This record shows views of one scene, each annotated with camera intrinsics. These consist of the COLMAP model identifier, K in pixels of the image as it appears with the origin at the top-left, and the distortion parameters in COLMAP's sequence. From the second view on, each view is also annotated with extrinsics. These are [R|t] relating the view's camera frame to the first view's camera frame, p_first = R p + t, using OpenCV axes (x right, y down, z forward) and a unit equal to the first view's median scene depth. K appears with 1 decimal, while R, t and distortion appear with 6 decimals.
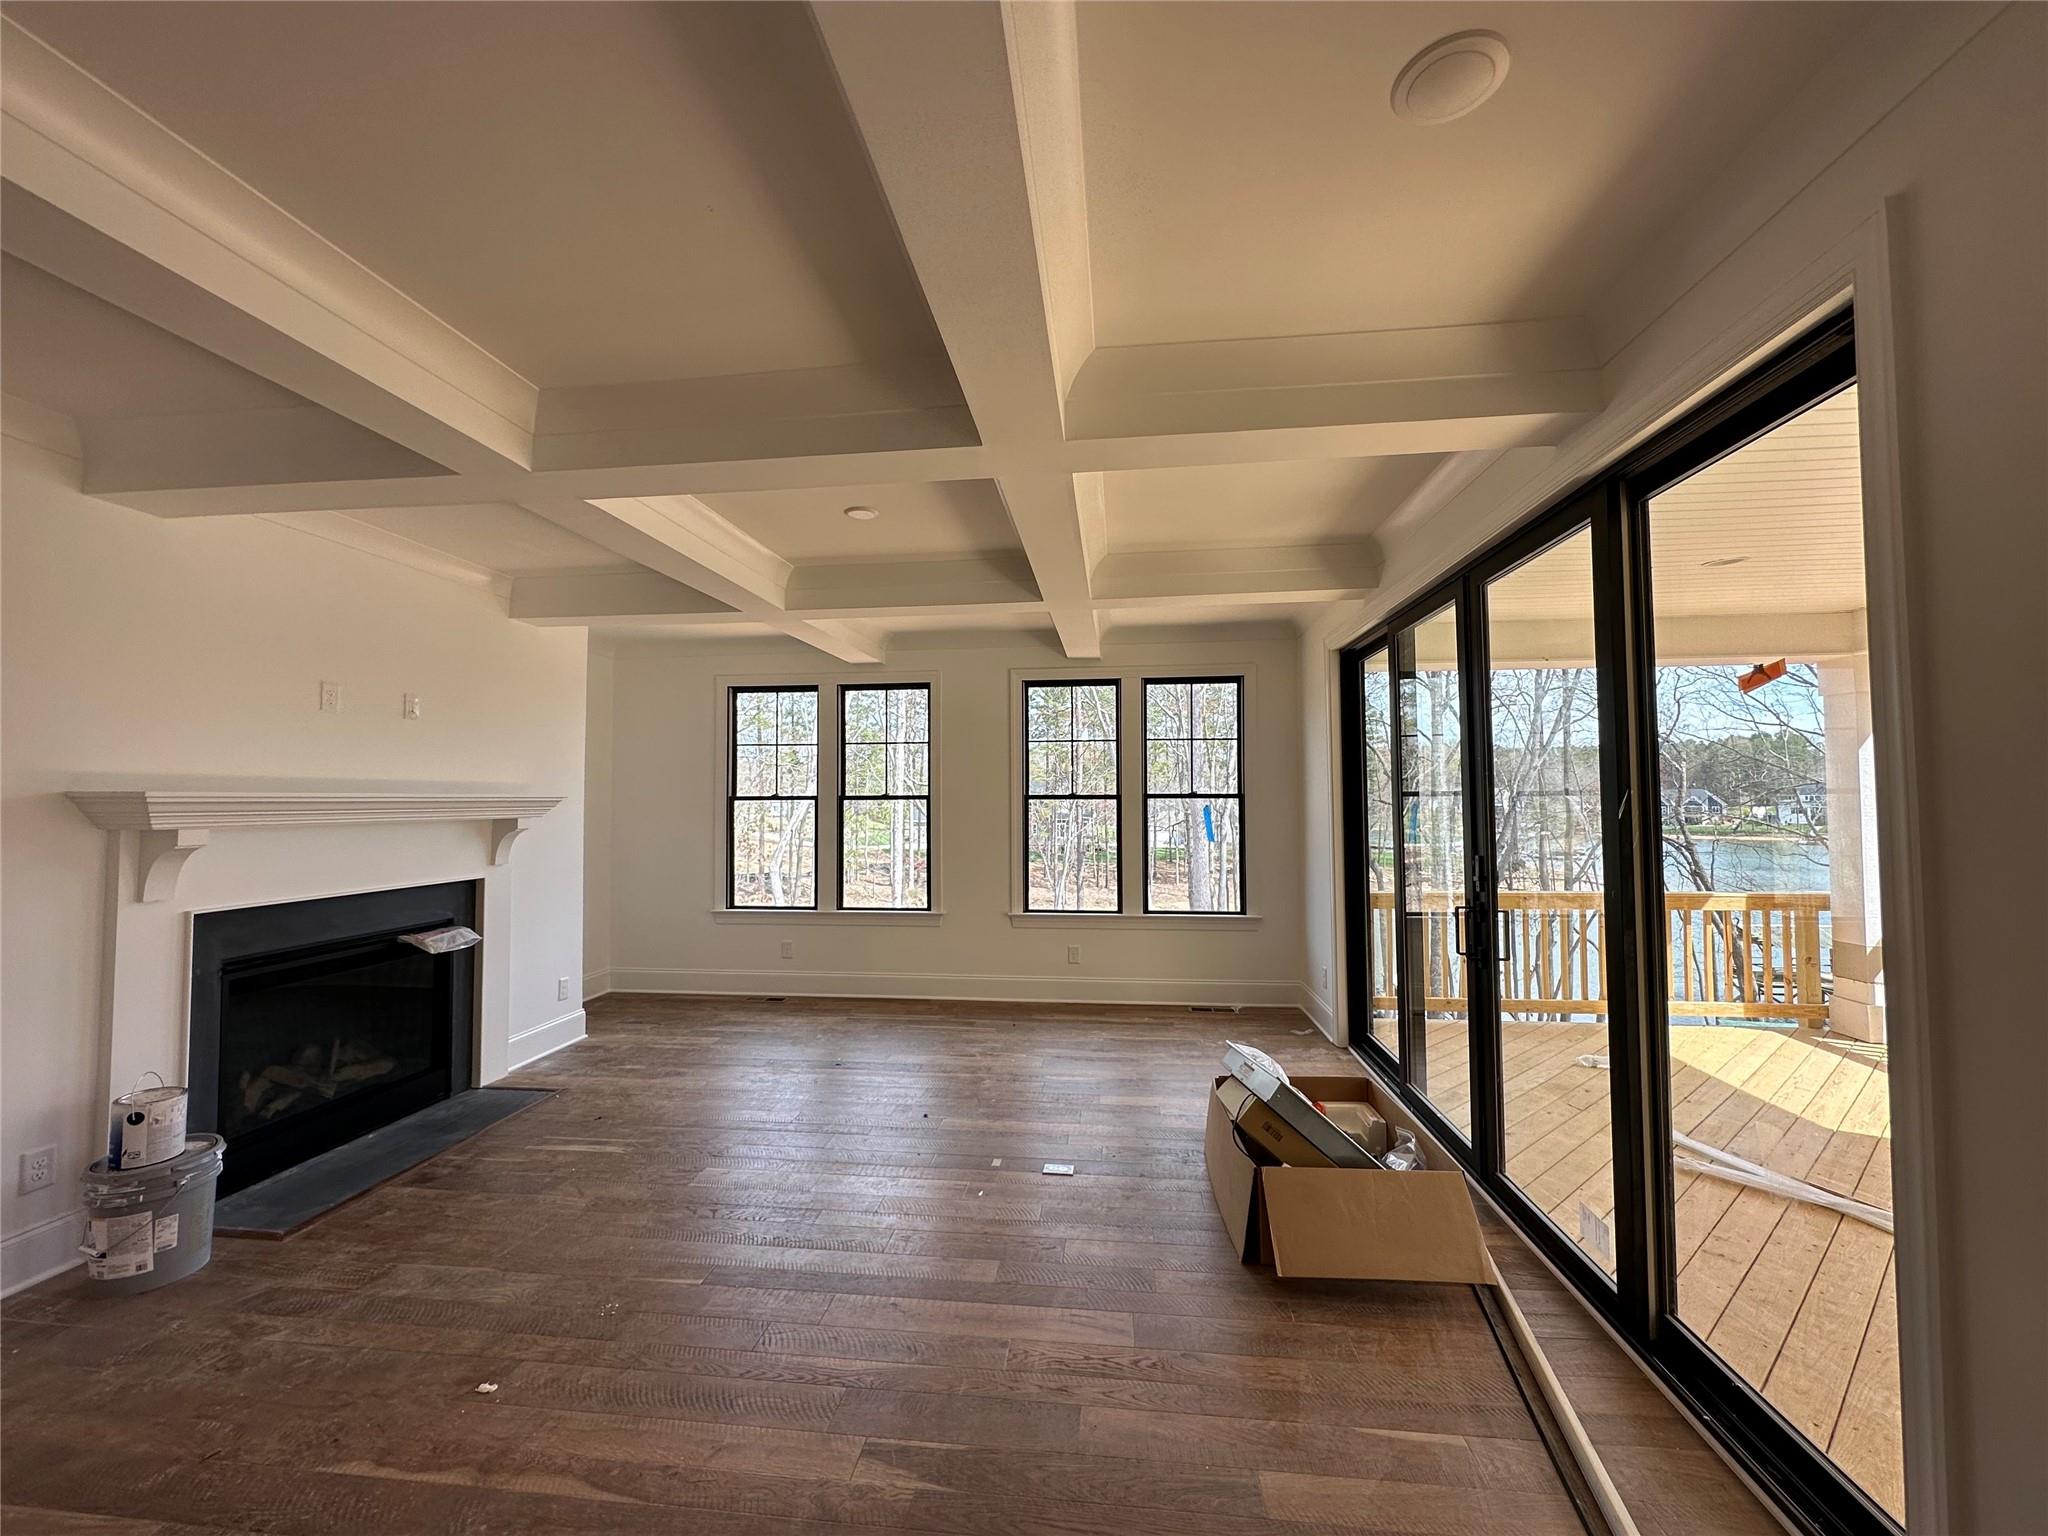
lens RADIAL K [[813.3, 0, 1022.1], [0, 813.3, 768.7], [0, 0, 1]] dist [-0.001873, 0.000221]
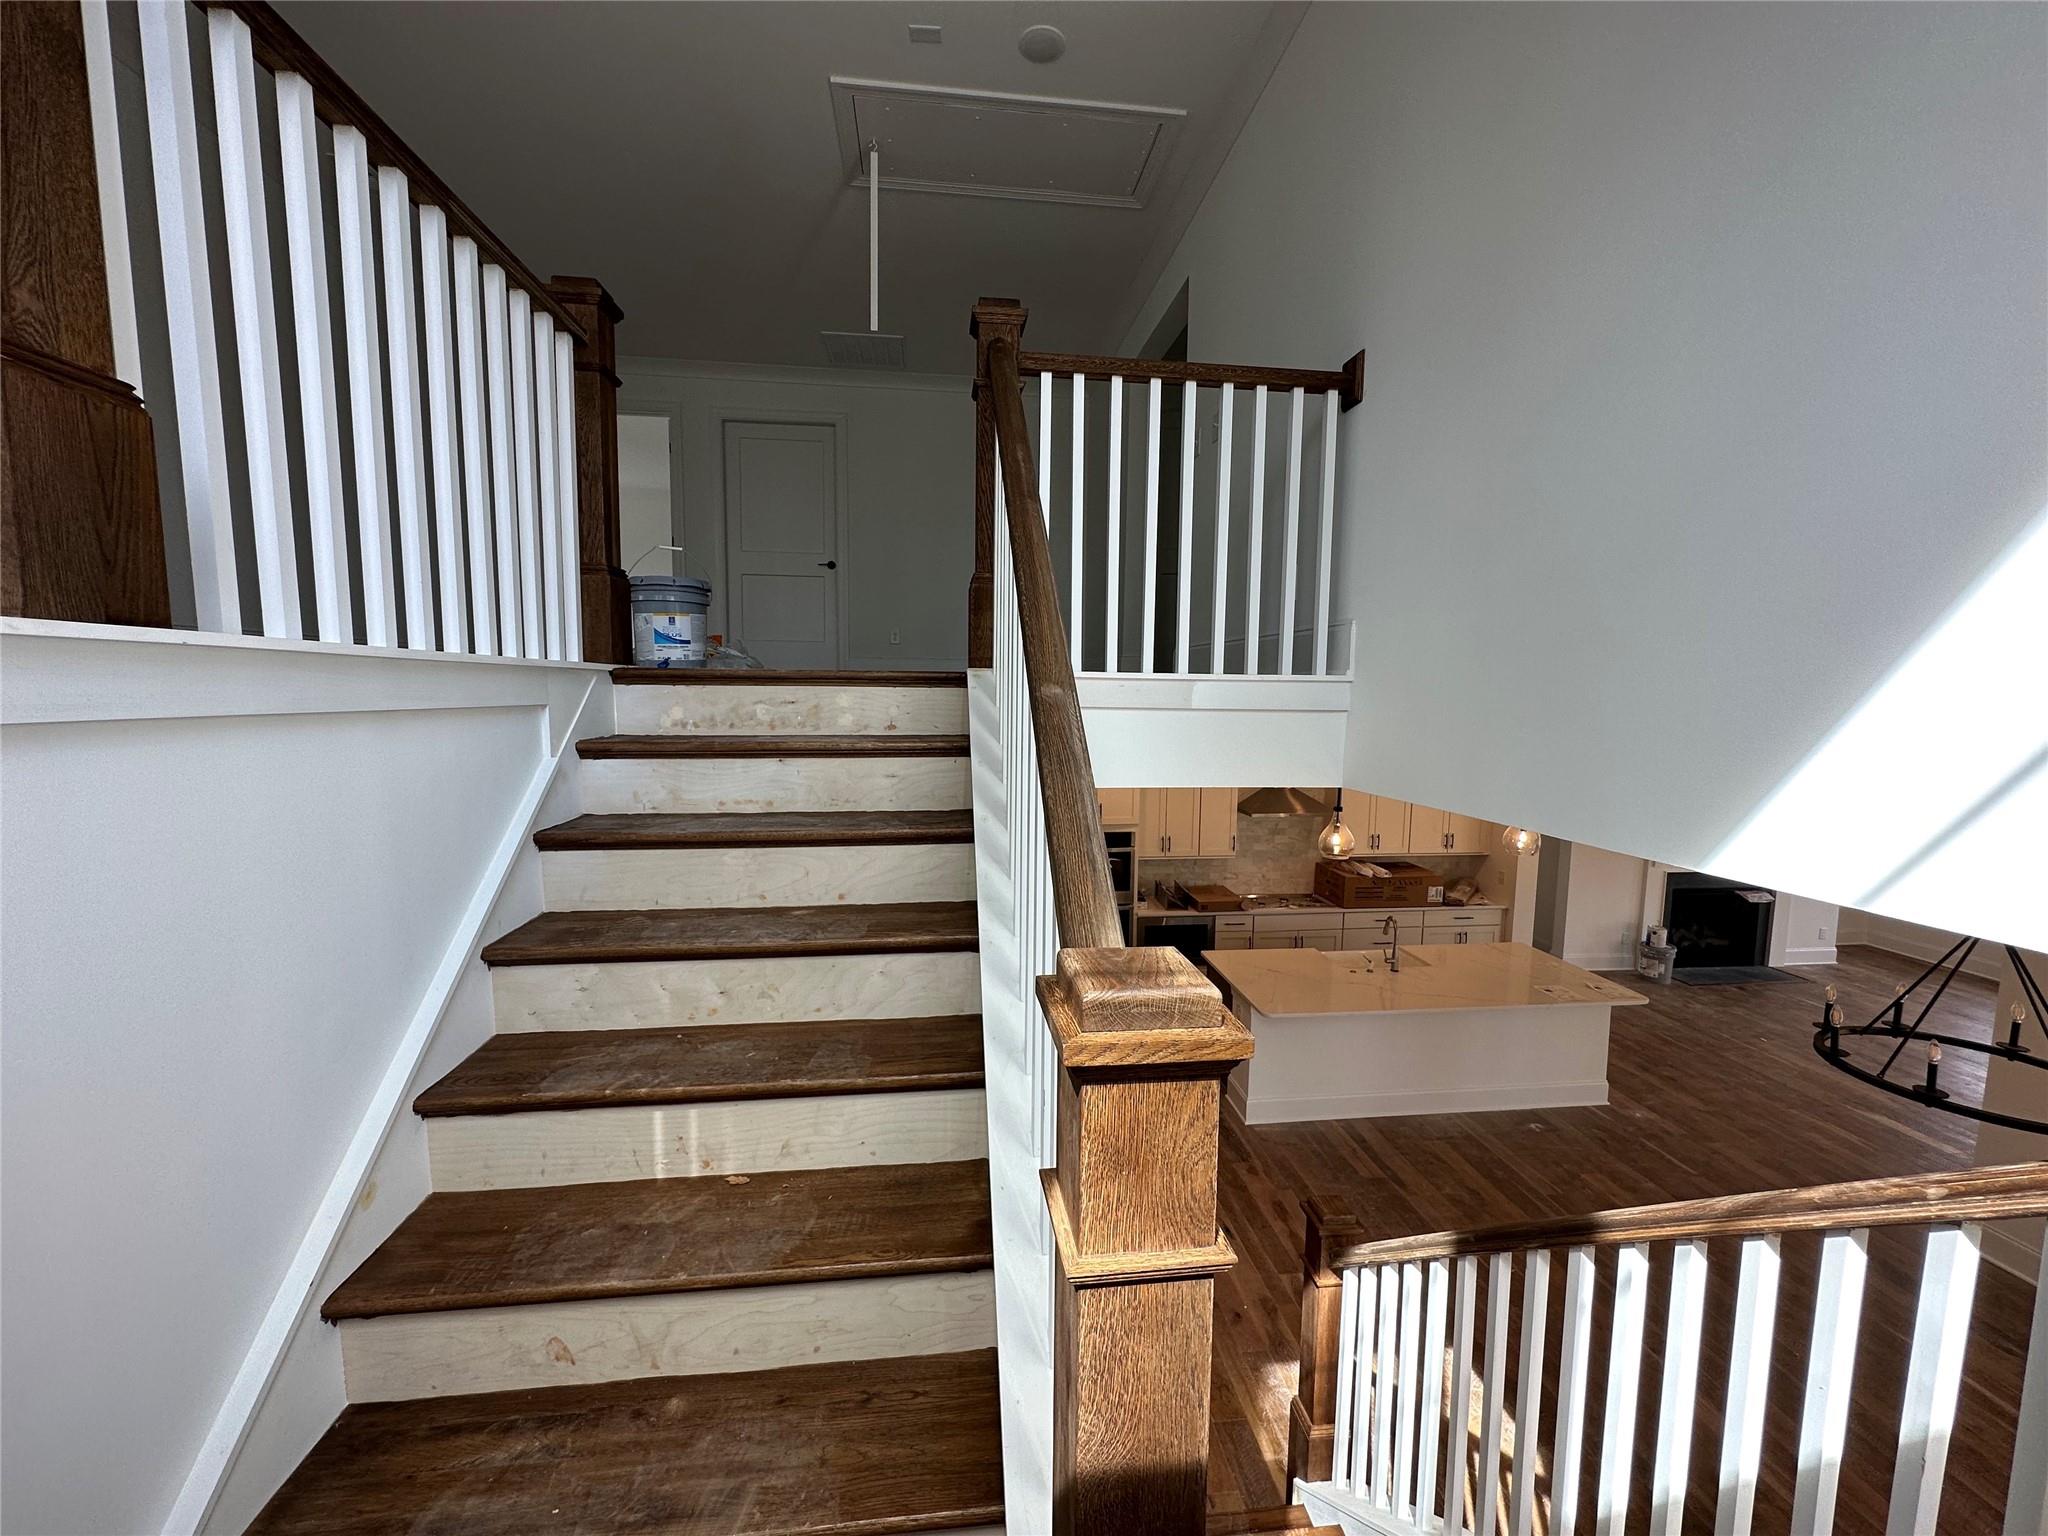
lens RADIAL K [[813.3, 0, 1027.4], [0, 813.3, 773.3], [0, 0, 1]] dist [-0.001873, 0.000221]
pose [[0.225656, 0.109725, -0.968008, 0.896737], [0.023826, 0.992718, 0.118080, -0.407660], [0.973916, -0.049709, 0.221398, -1.333649]]
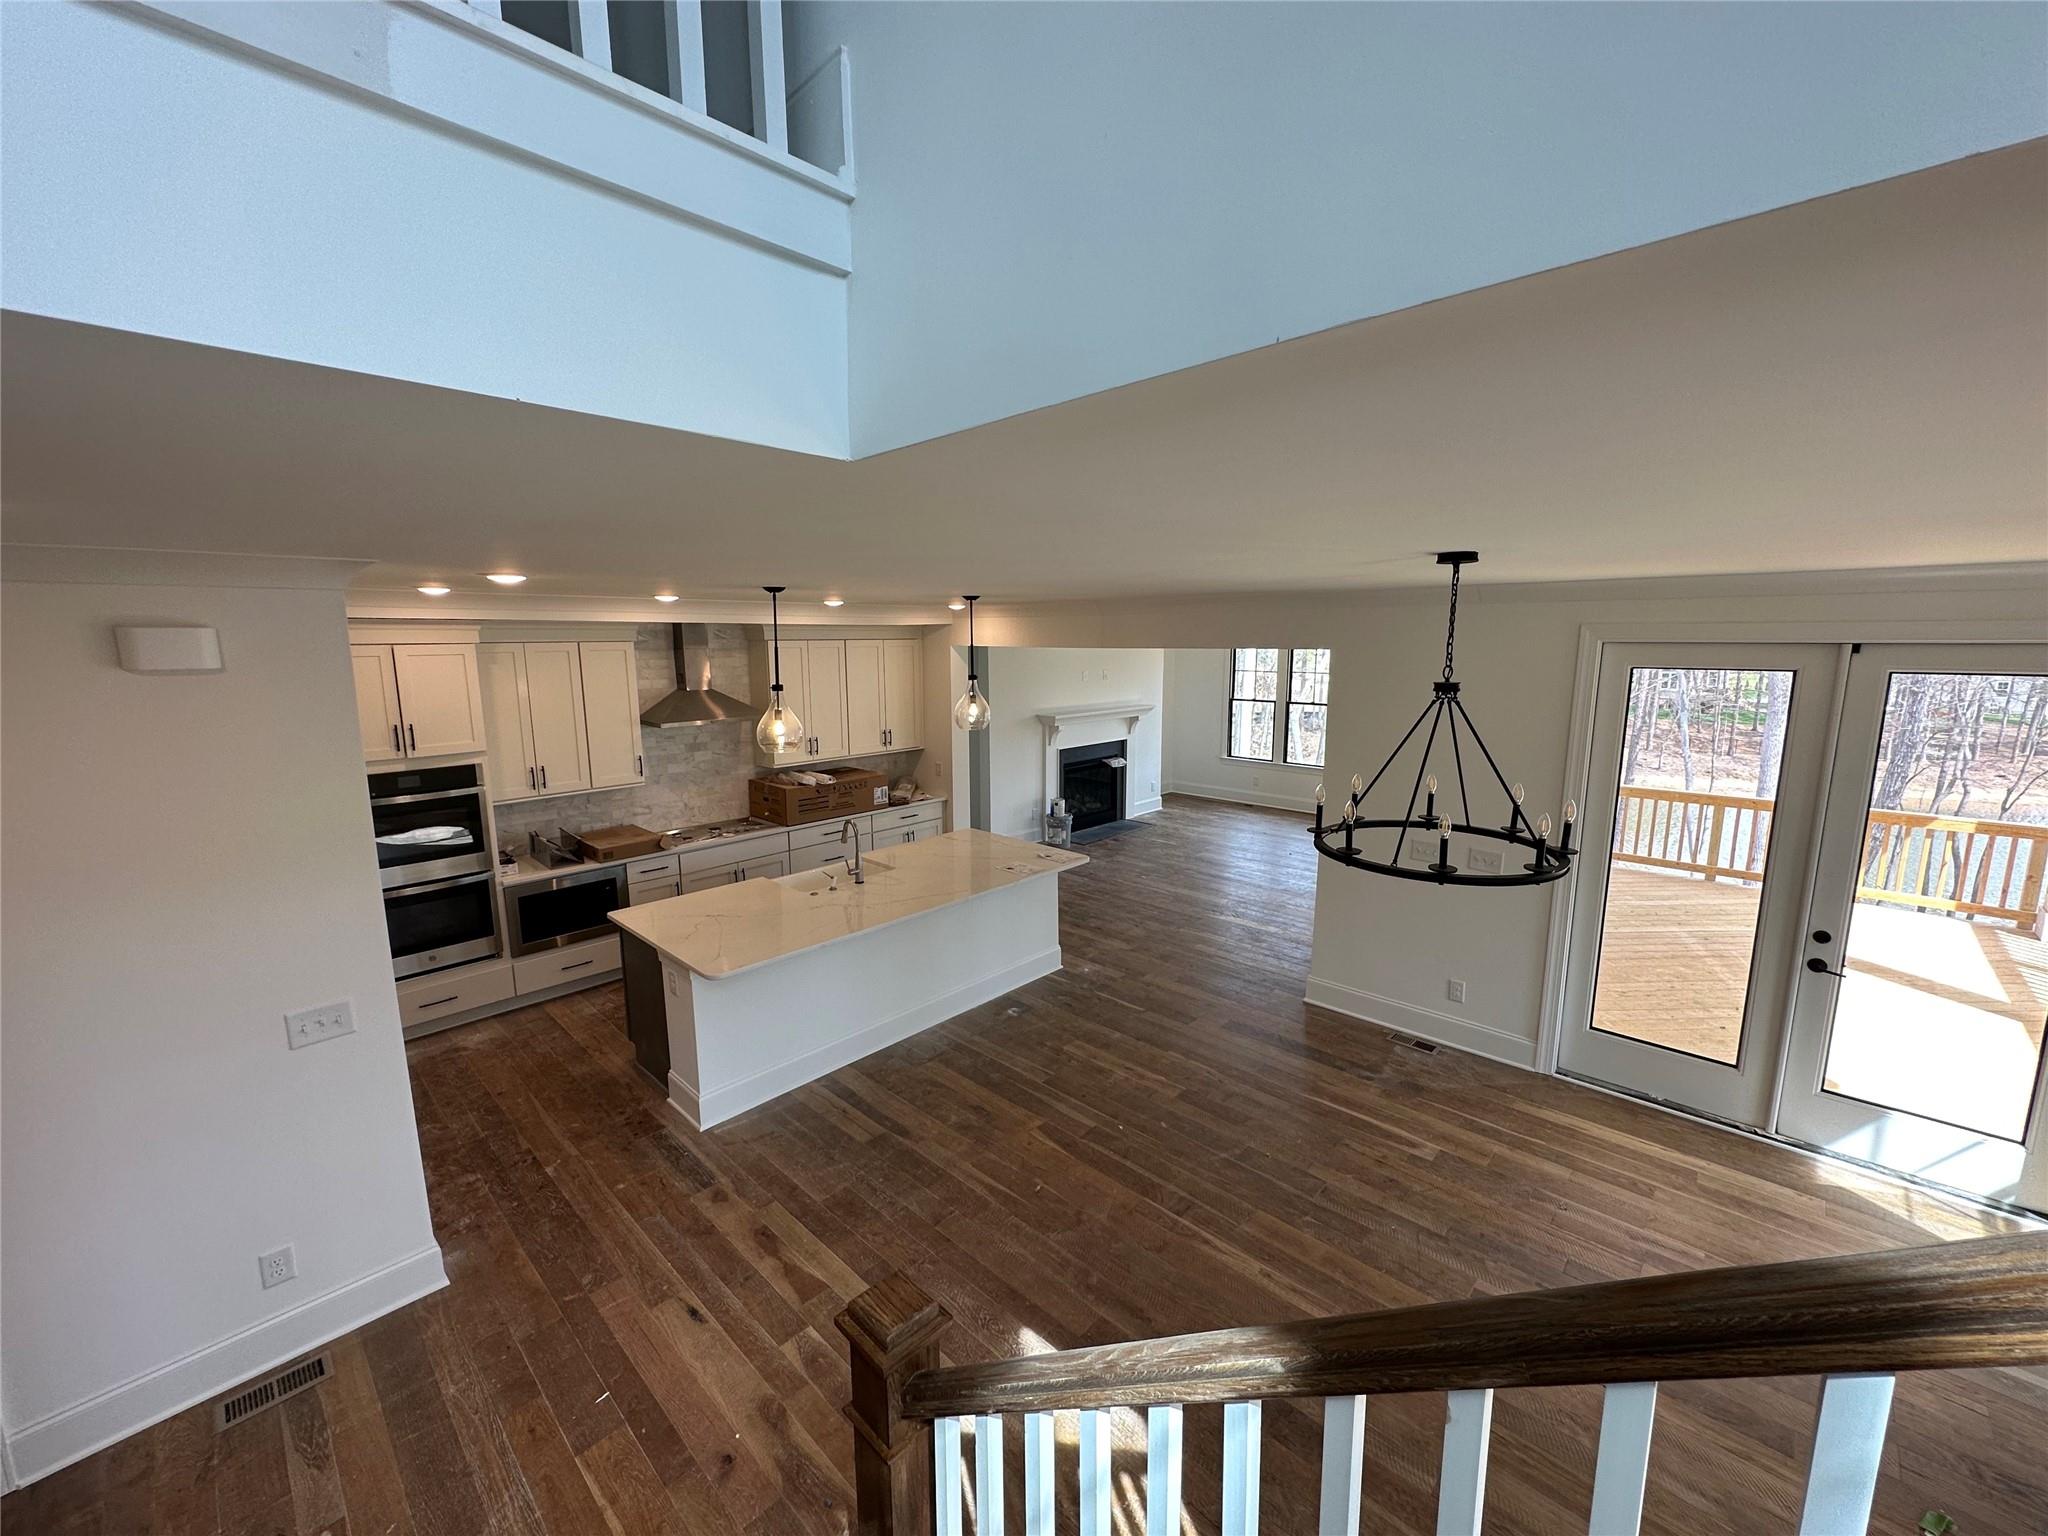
lens RADIAL K [[813.3, 0, 1026.2], [0, 813.3, 766.5], [0, 0, 1]] dist [-0.001873, 0.000221]
pose [[0.799009, 0.098800, -0.593147, 0.589220], [0.021051, 0.981209, 0.191796, -0.272199], [0.600950, -0.165733, 0.781915, -1.169698]]
